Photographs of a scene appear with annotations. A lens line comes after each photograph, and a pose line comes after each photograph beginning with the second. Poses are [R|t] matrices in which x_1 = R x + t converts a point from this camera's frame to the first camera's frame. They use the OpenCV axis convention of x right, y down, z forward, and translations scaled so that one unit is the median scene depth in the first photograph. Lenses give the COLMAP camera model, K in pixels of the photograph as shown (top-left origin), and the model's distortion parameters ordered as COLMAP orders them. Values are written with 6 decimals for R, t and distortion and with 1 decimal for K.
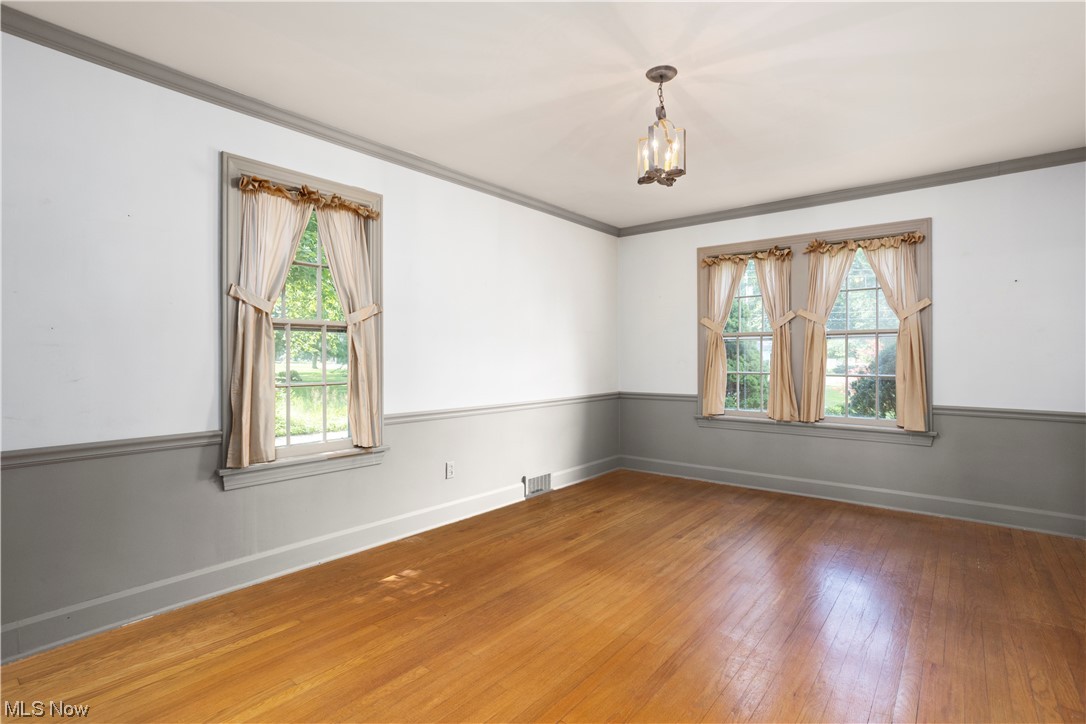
lens RADIAL K [[526.0, 0, 542.8], [0, 526.0, 358.4], [0, 0, 1]] dist [-0.027590, 0.000421]
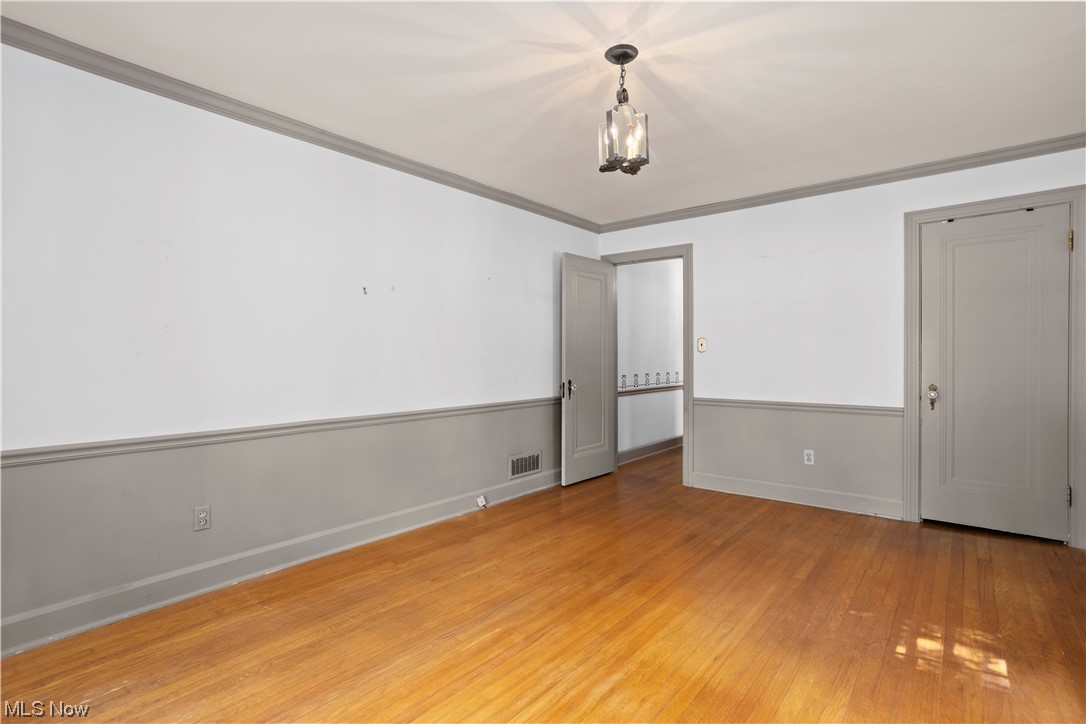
lens RADIAL K [[526.0, 0, 543.3], [0, 526.0, 360.5], [0, 0, 1]] dist [-0.027590, 0.000421]
pose [[-0.999933, 0.008748, 0.007565, 0.360413], [0.008777, 0.999954, 0.003832, -0.002375], [-0.007531, 0.003899, -0.999964, 1.942042]]
